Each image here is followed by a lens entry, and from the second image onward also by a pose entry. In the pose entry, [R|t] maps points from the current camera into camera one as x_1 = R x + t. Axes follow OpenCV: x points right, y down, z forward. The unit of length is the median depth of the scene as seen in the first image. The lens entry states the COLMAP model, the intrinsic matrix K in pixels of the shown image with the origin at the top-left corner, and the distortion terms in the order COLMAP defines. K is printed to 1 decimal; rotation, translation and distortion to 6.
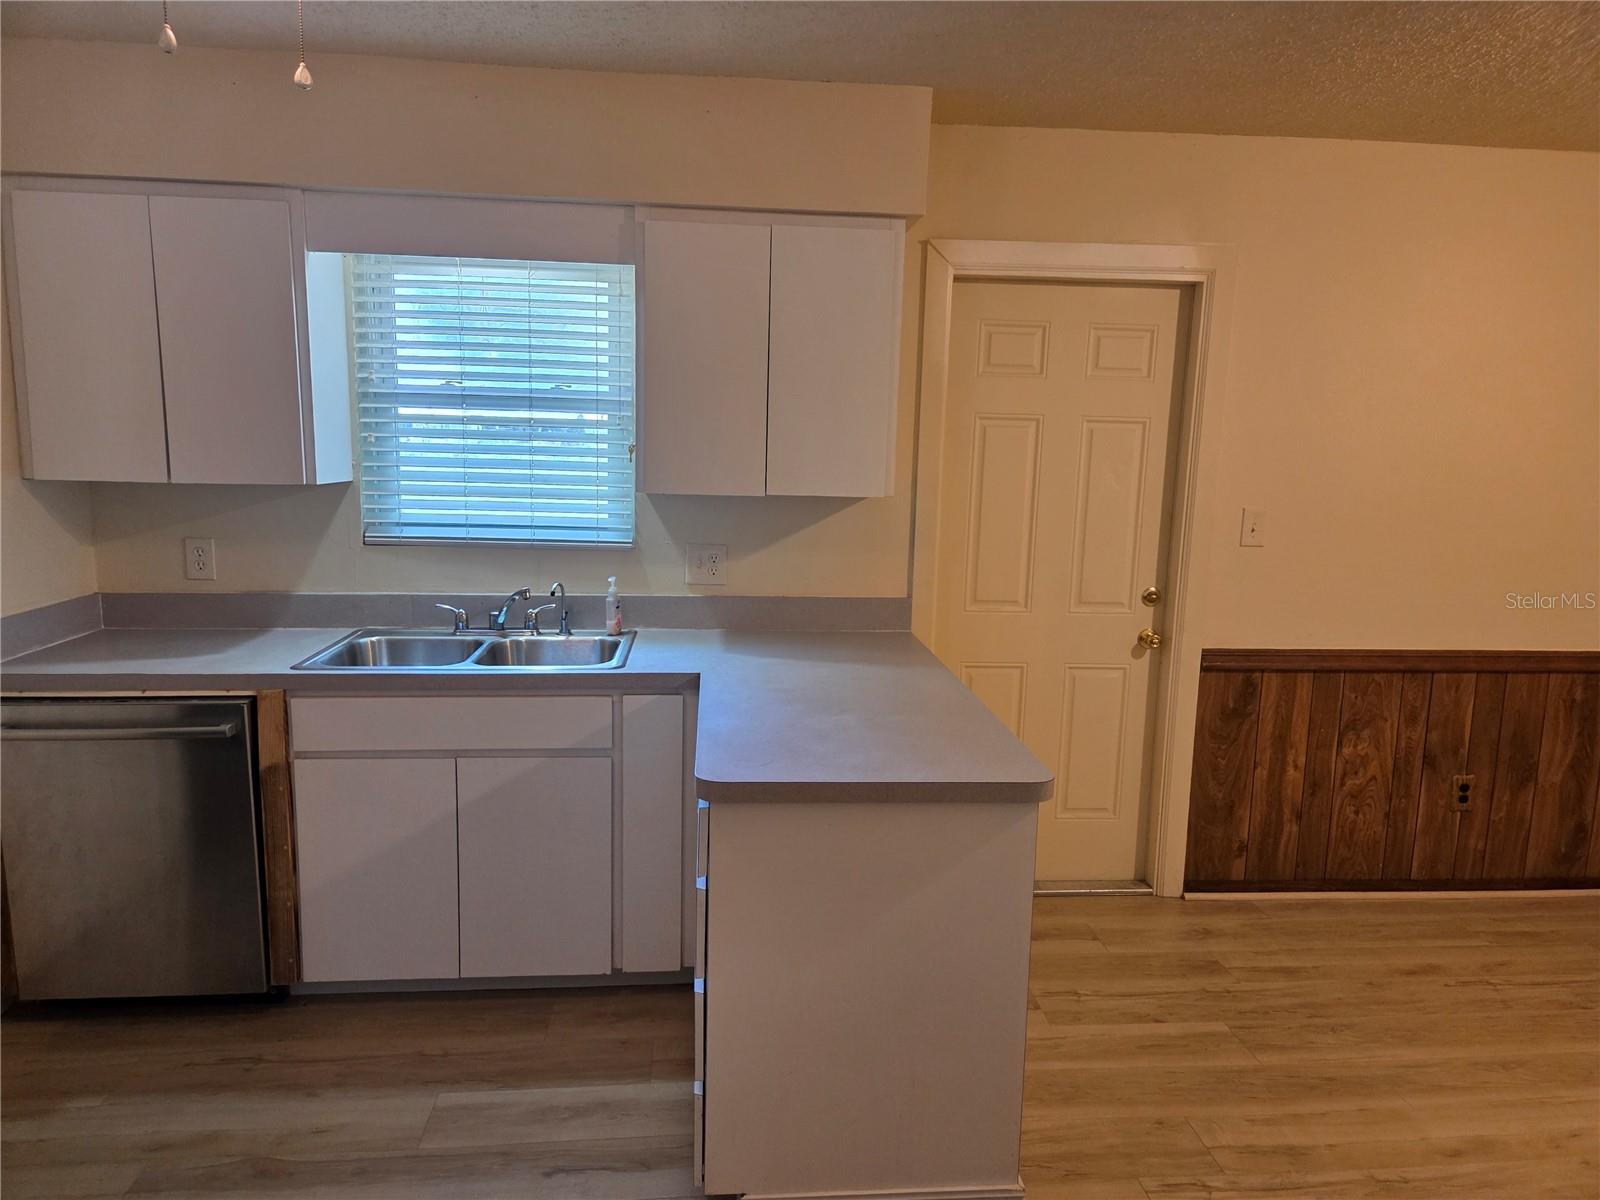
lens RADIAL K [[1071.7, 0, 797.0], [0, 1071.7, 602.3], [0, 0, 1]] dist [0.025002, -0.023903]
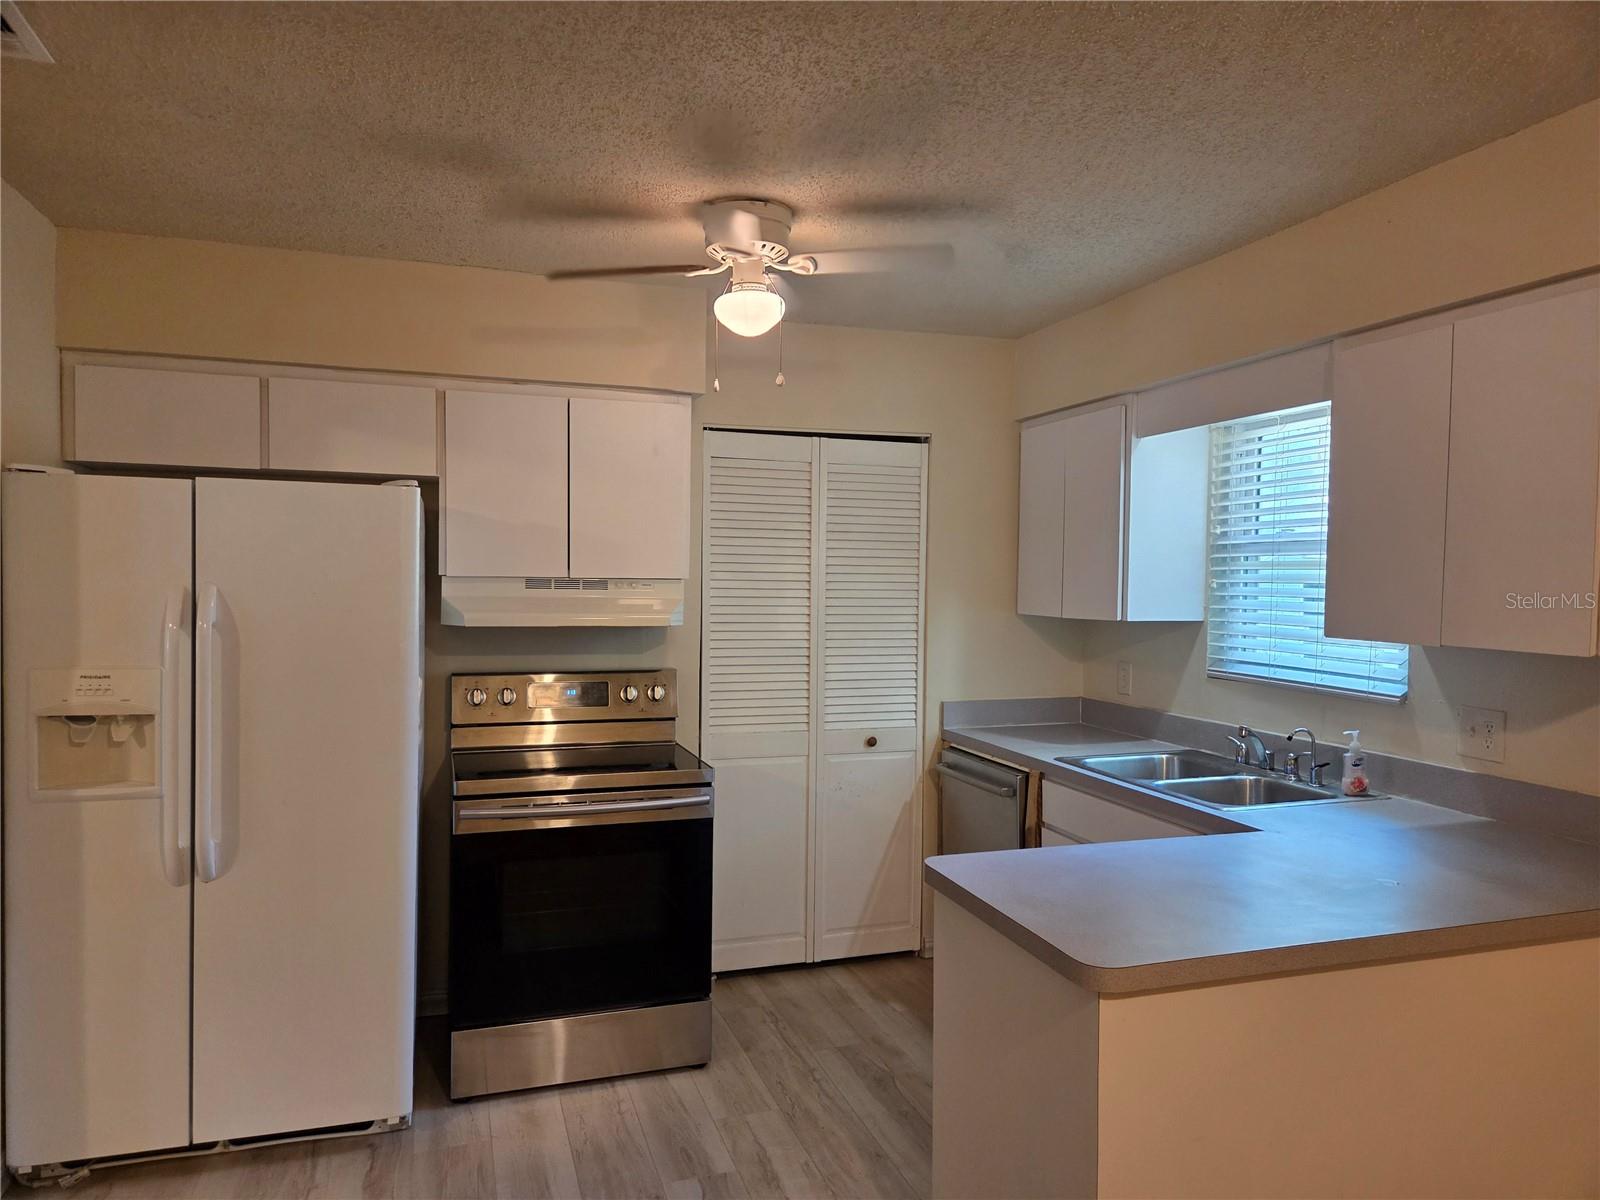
lens RADIAL K [[1071.7, 0, 799.7], [0, 1071.7, 606.2], [0, 0, 1]] dist [0.025002, -0.023903]
pose [[0.225597, 0.005375, -0.974206, 0.616000], [-0.149304, 0.988362, -0.029122, -0.030998], [0.962712, 0.152023, 0.223774, 0.326835]]
